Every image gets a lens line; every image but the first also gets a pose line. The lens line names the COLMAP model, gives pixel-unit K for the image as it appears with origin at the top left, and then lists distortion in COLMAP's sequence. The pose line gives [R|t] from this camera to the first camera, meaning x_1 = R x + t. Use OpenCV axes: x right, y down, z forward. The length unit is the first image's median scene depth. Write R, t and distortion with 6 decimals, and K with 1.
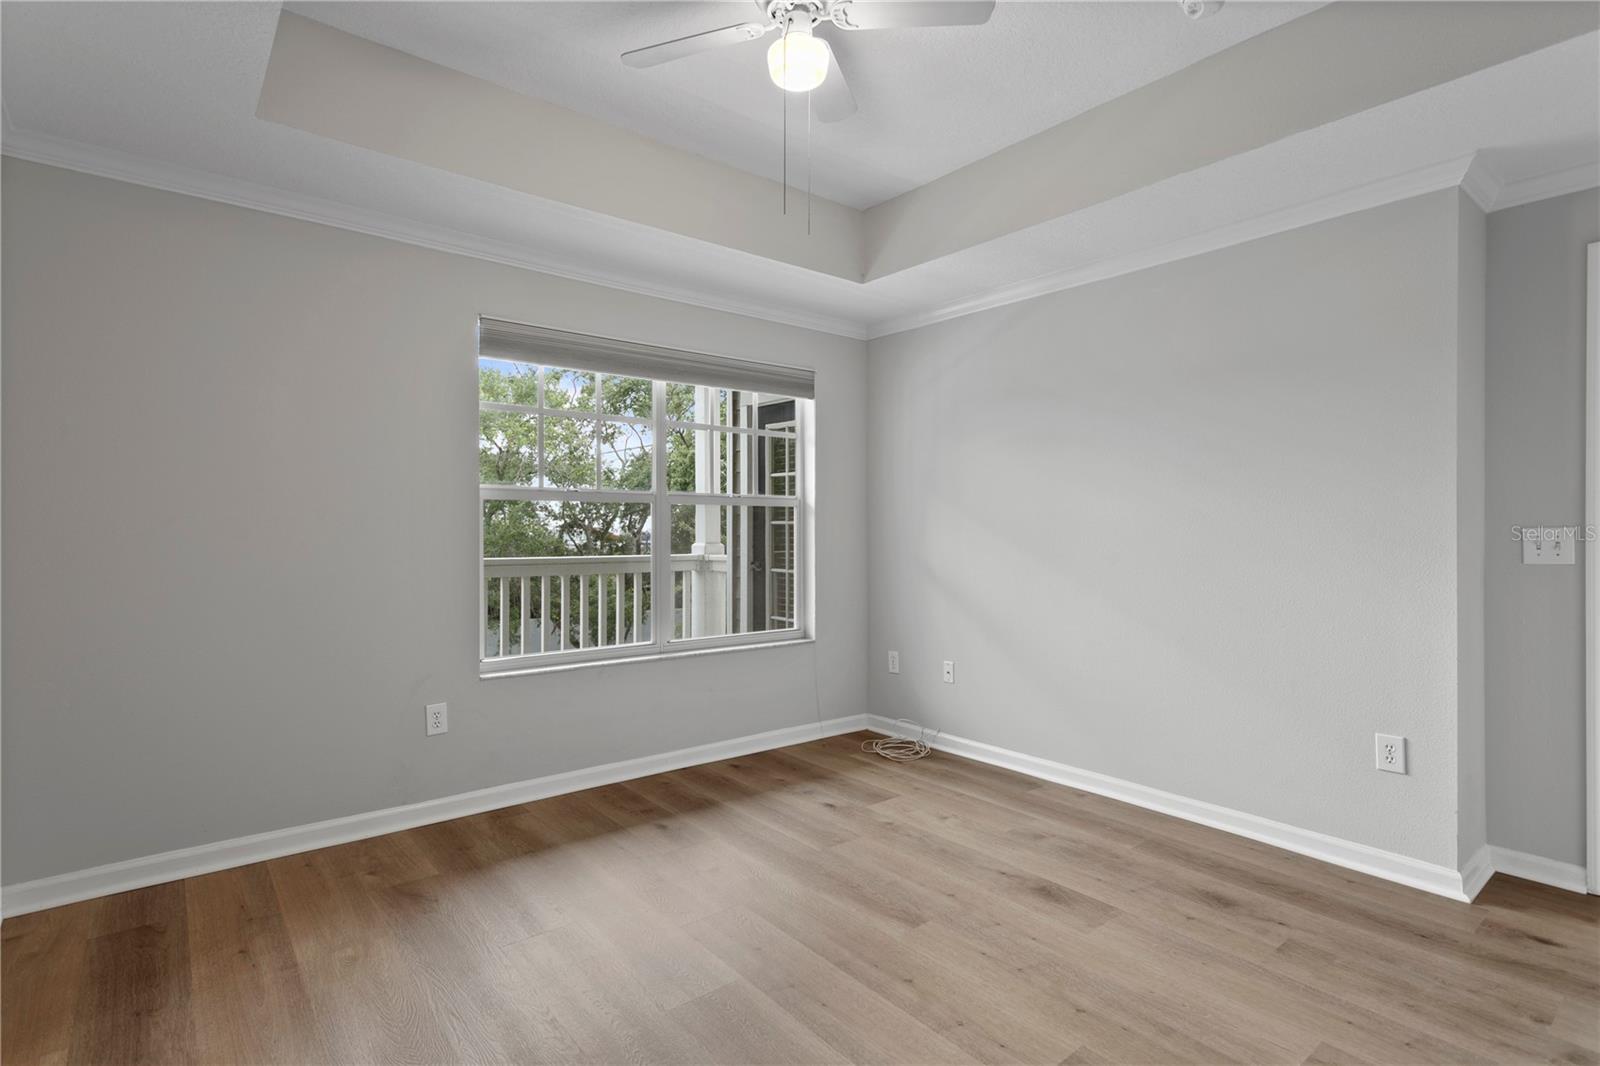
lens RADIAL K [[807.3, 0, 803.6], [0, 807.3, 526.8], [0, 0, 1]] dist [-0.000872, -0.001042]
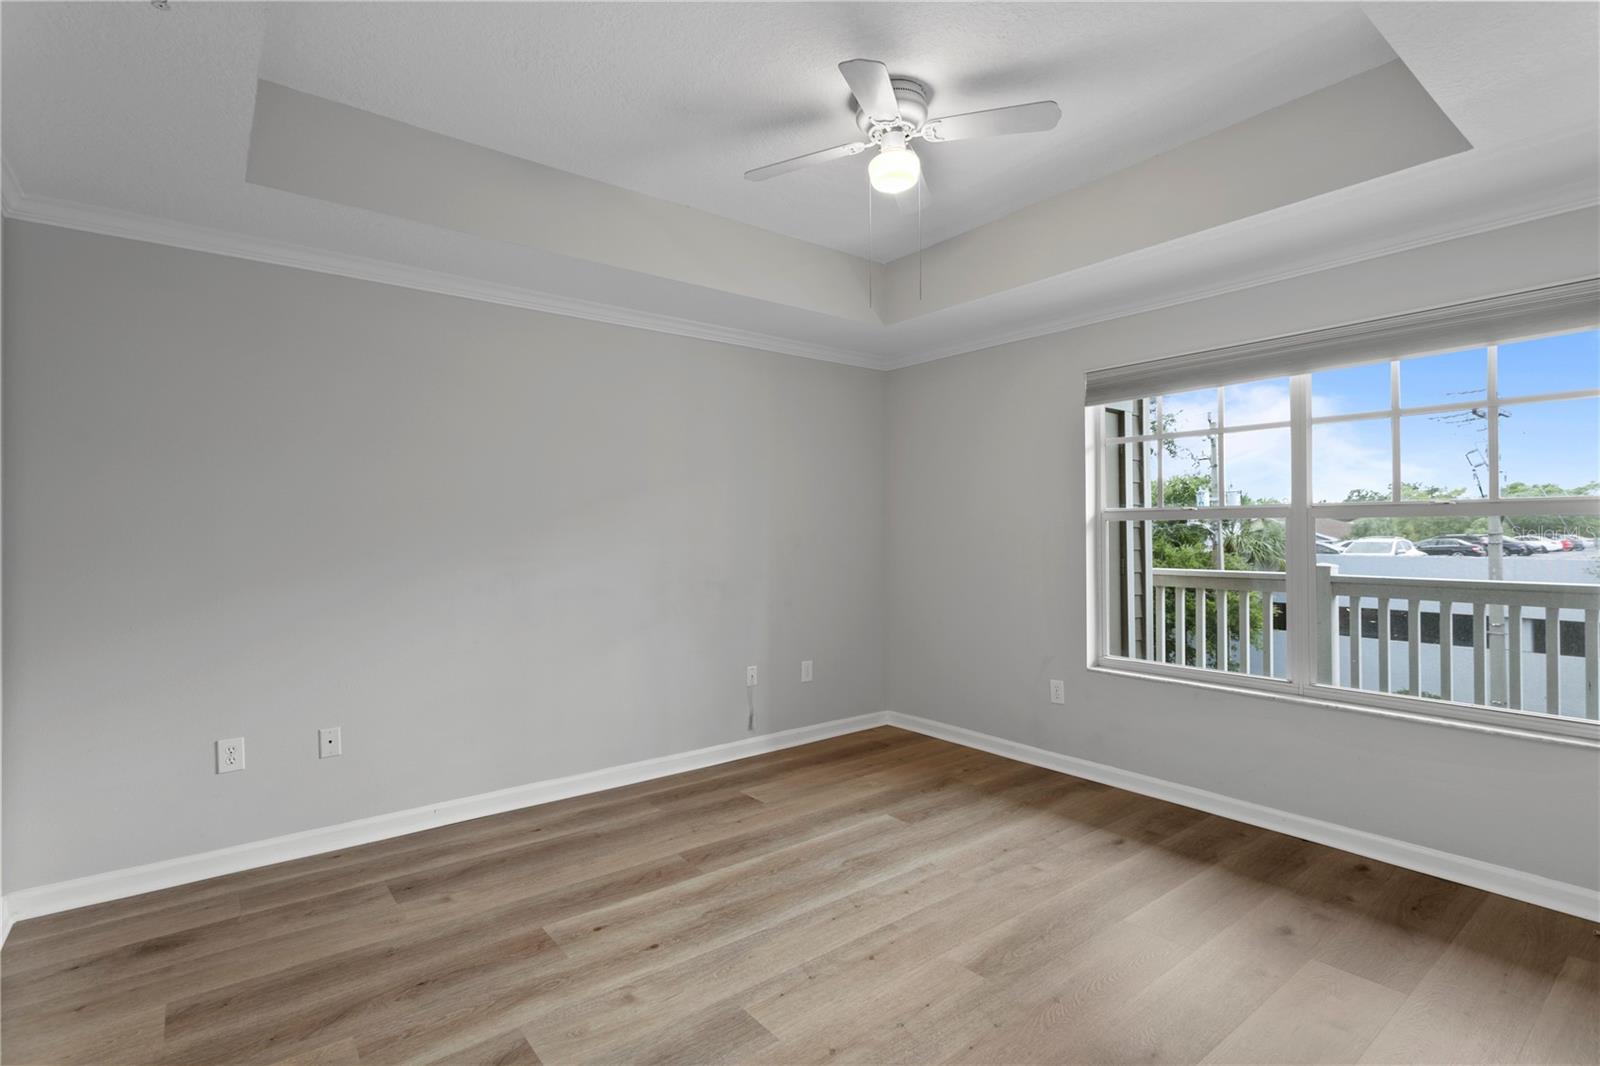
lens RADIAL K [[773.2, 0, 796.8], [0, 773.2, 541.6], [0, 0, 1]] dist [0.002447, 0.001233]
pose [[-0.056051, -0.001164, -0.998427, 0.823851], [0.000744, 0.999999, -0.001207, -0.001791], [0.998428, -0.000810, -0.056050, 0.664276]]
